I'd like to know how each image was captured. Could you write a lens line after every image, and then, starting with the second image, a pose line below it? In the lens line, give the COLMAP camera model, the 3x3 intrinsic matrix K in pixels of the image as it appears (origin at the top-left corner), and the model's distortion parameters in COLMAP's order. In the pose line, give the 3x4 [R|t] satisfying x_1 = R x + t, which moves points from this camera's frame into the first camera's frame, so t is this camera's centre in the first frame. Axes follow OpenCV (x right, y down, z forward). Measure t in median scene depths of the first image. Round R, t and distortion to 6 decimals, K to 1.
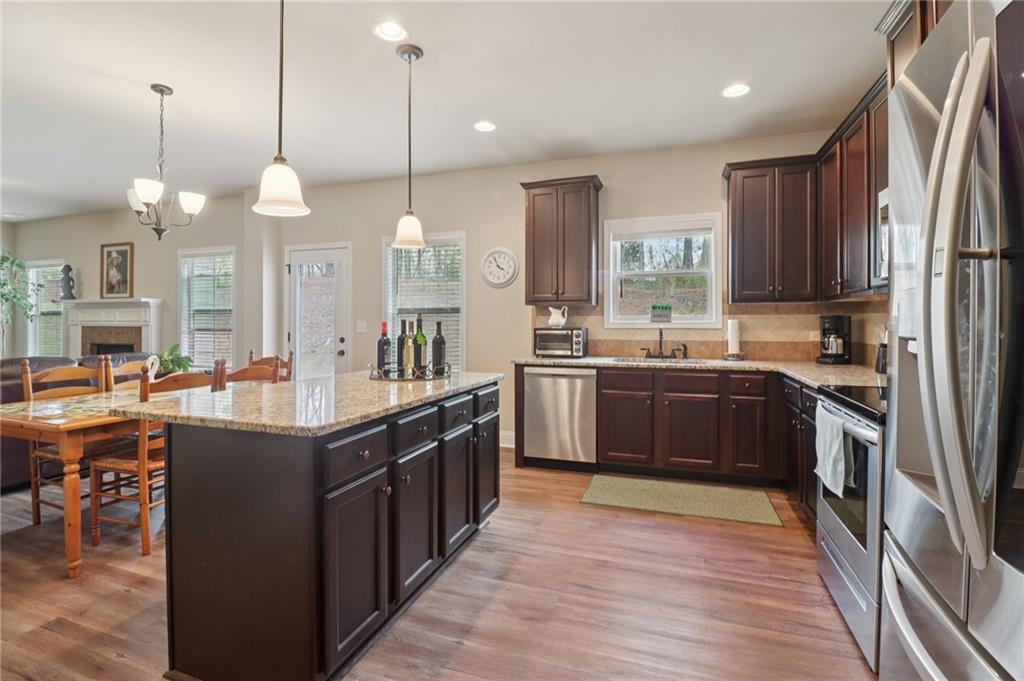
lens RADIAL K [[477.3, 0, 514.5], [0, 477.3, 323.2], [0, 0, 1]] dist [0.000365, -0.015754]
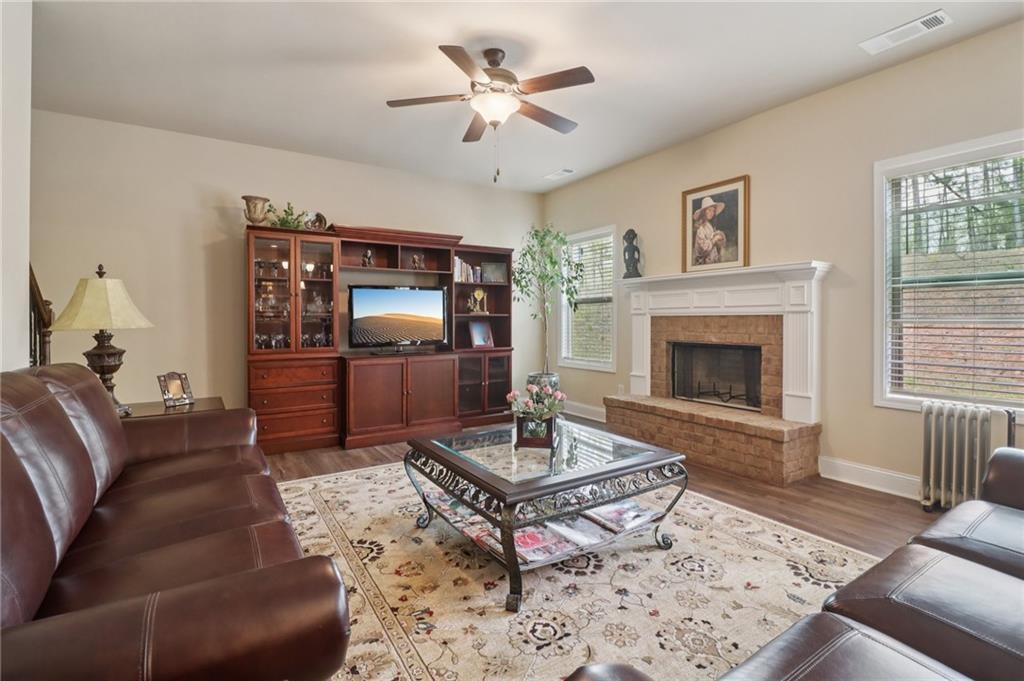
lens RADIAL K [[472.0, 0, 513.7], [0, 472.0, 323.8], [0, 0, 1]] dist [0.001400, -0.015425]
pose [[0.784304, 0.001942, -0.620374, -0.694415], [0.002852, 0.999973, 0.006736, 0.013358], [0.620370, -0.007052, 0.784277, 0.360960]]
